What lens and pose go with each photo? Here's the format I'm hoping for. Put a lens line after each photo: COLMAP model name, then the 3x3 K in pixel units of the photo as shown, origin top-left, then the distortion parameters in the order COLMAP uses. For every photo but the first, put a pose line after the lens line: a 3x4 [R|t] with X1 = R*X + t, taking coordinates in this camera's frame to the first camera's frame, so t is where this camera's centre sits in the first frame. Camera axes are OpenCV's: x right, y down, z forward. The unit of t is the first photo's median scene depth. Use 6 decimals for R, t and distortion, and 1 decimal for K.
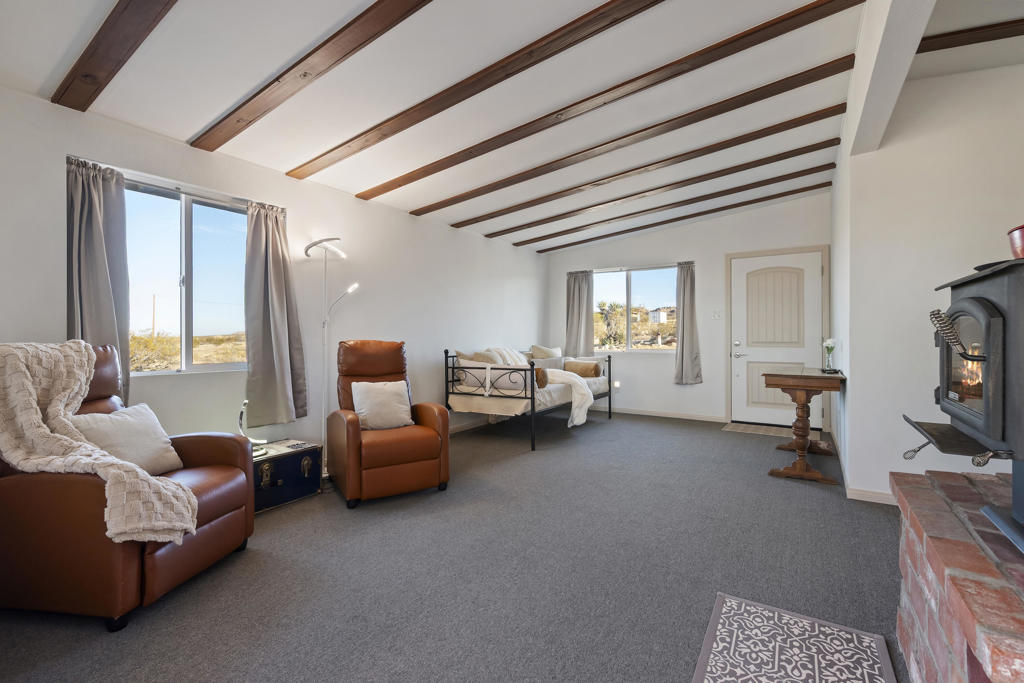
lens RADIAL K [[452.0, 0, 512.2], [0, 452.0, 335.9], [0, 0, 1]] dist [-0.000822, -0.000164]
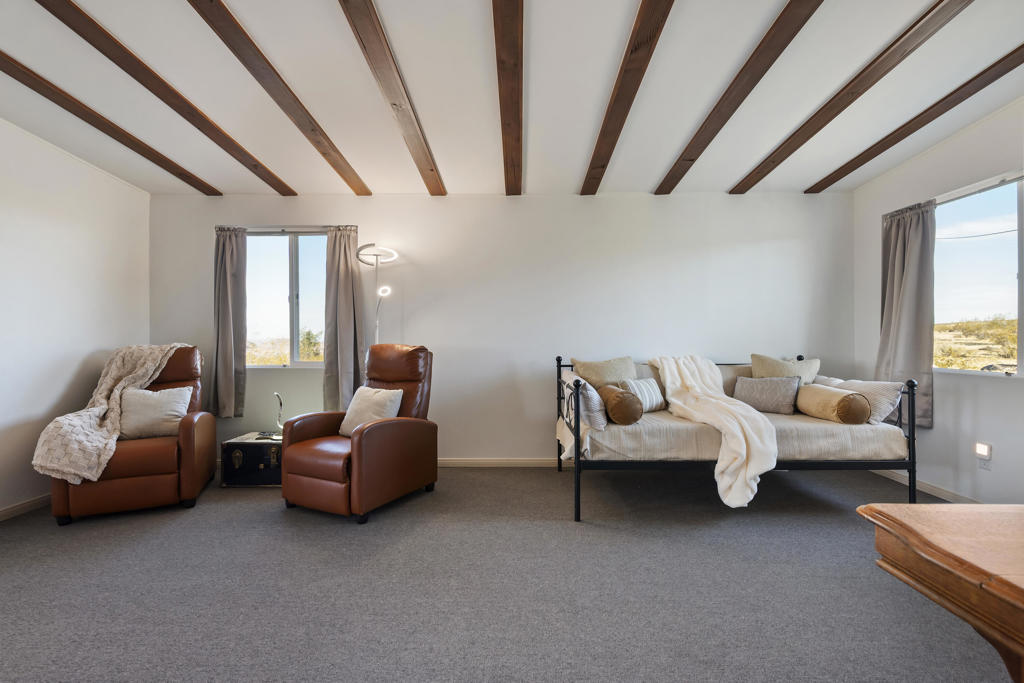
lens RADIAL K [[452.0, 0, 512.2], [0, 452.0, 335.9], [0, 0, 1]] dist [-0.000822, -0.000164]
pose [[0.543407, -0.008831, -0.839423, 0.703865], [0.002760, 0.999958, -0.008734, 0.002595], [0.839465, 0.002429, 0.543409, 0.781434]]
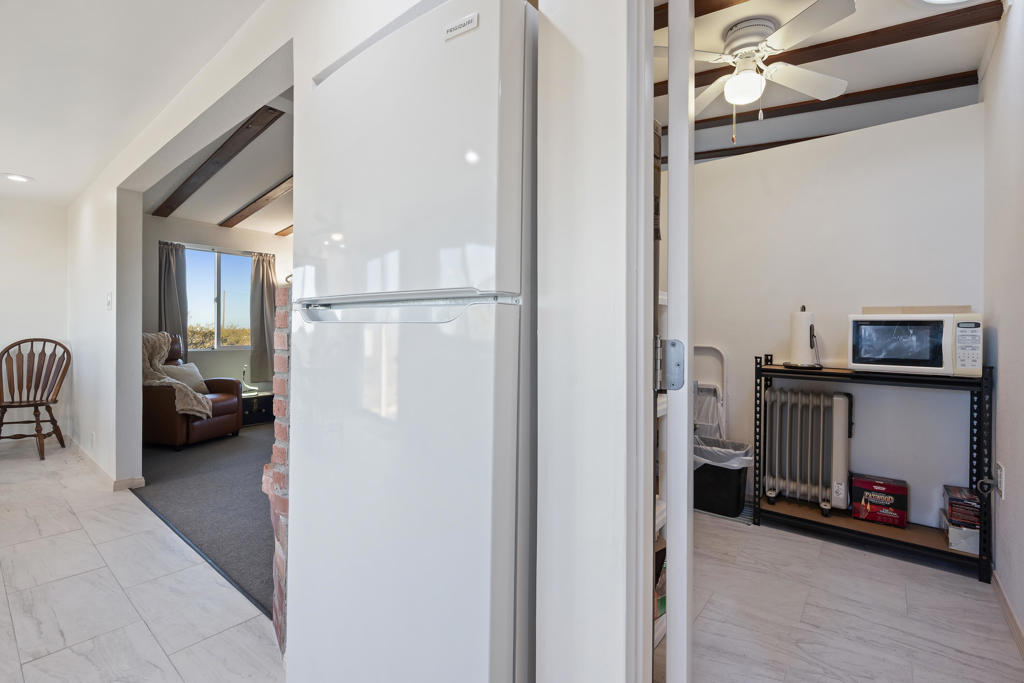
lens RADIAL K [[464.0, 0, 516.2], [0, 464.0, 324.7], [0, 0, 1]] dist [0.001681, 0.000127]
pose [[0.994759, 0.000530, -0.102244, 0.627432], [-0.001635, 0.999941, -0.010726, -0.002346], [0.102232, 0.010837, 0.994702, -0.691700]]
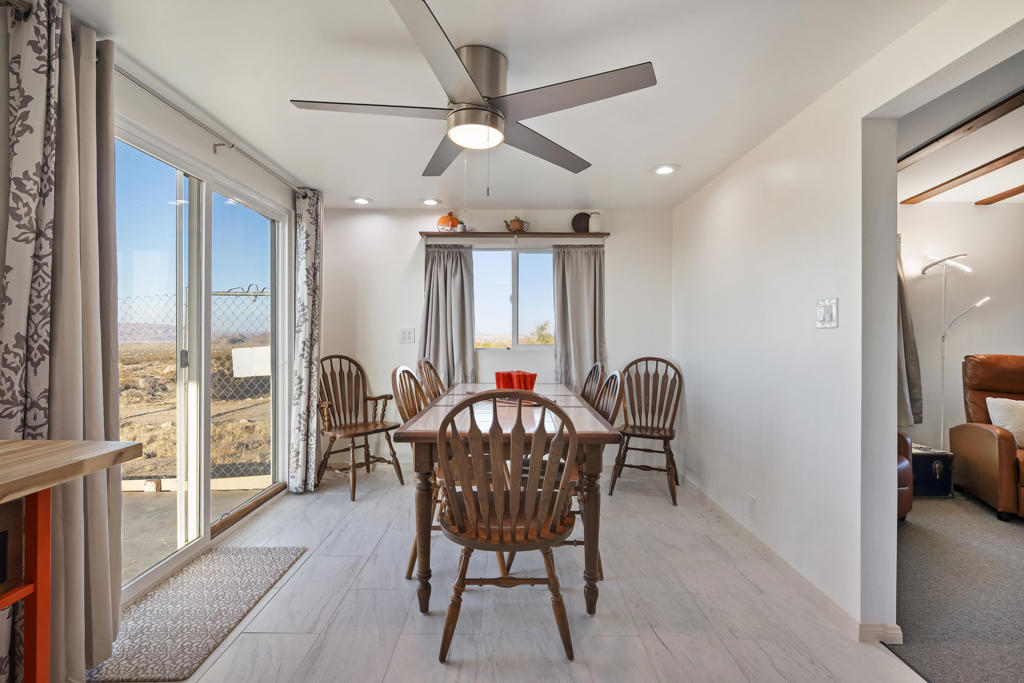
lens RADIAL K [[462.2, 0, 506.8], [0, 462.2, 332.4], [0, 0, 1]] dist [0.000338, 0.000103]
pose [[0.550976, 0.003933, -0.834512, -0.090979], [-0.003676, 0.999991, 0.002286, -0.041514], [0.834513, 0.001808, 0.550985, -0.475632]]
